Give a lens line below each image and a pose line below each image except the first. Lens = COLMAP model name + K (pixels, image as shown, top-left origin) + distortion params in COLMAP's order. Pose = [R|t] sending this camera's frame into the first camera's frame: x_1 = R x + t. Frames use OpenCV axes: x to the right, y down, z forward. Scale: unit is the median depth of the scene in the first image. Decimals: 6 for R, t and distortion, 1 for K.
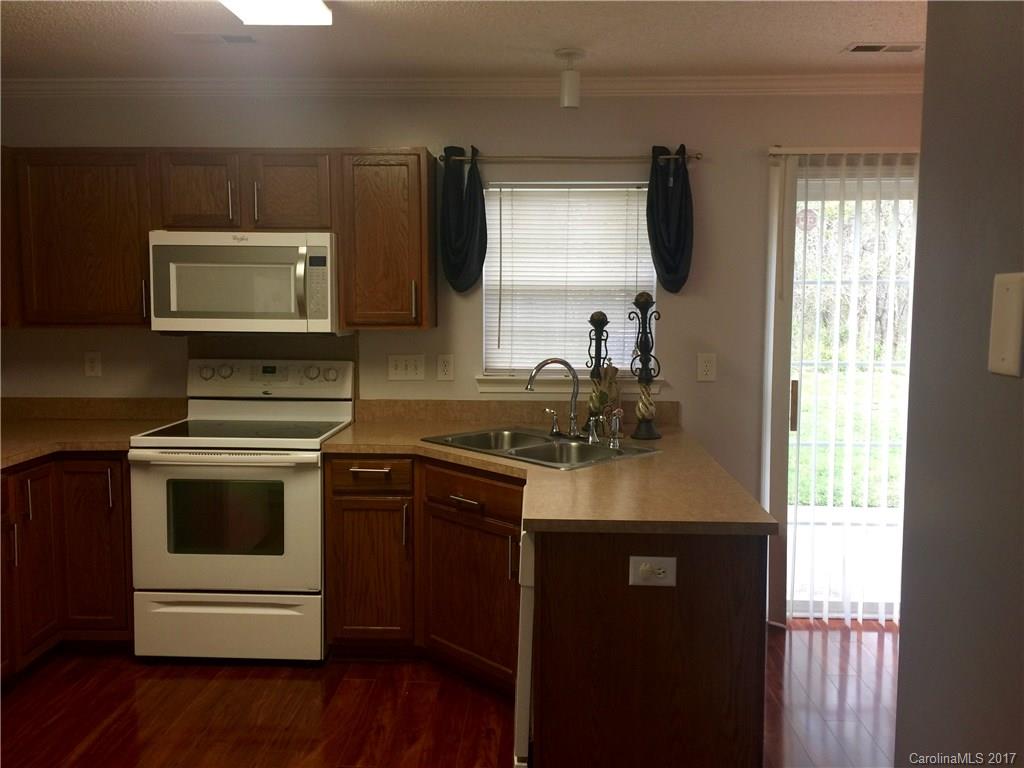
lens RADIAL K [[862.3, 0, 510.6], [0, 862.3, 366.8], [0, 0, 1]] dist [0.010049, 0.002608]
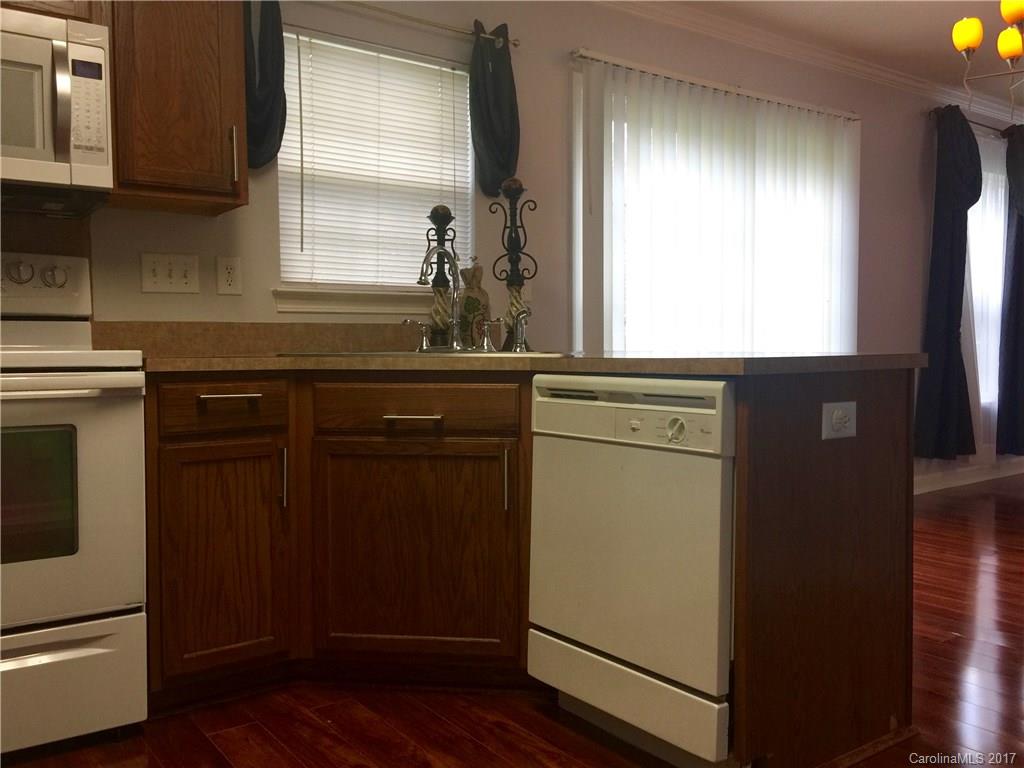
lens RADIAL K [[870.0, 0, 512.0], [0, 870.0, 384.0], [0, 0, 1]] dist [0.002776, 0.002775]
pose [[0.781597, -0.037305, 0.622667, -0.380460], [0.057986, 0.998233, -0.012980, 0.124401], [-0.621082, 0.046251, 0.782380, 0.345565]]
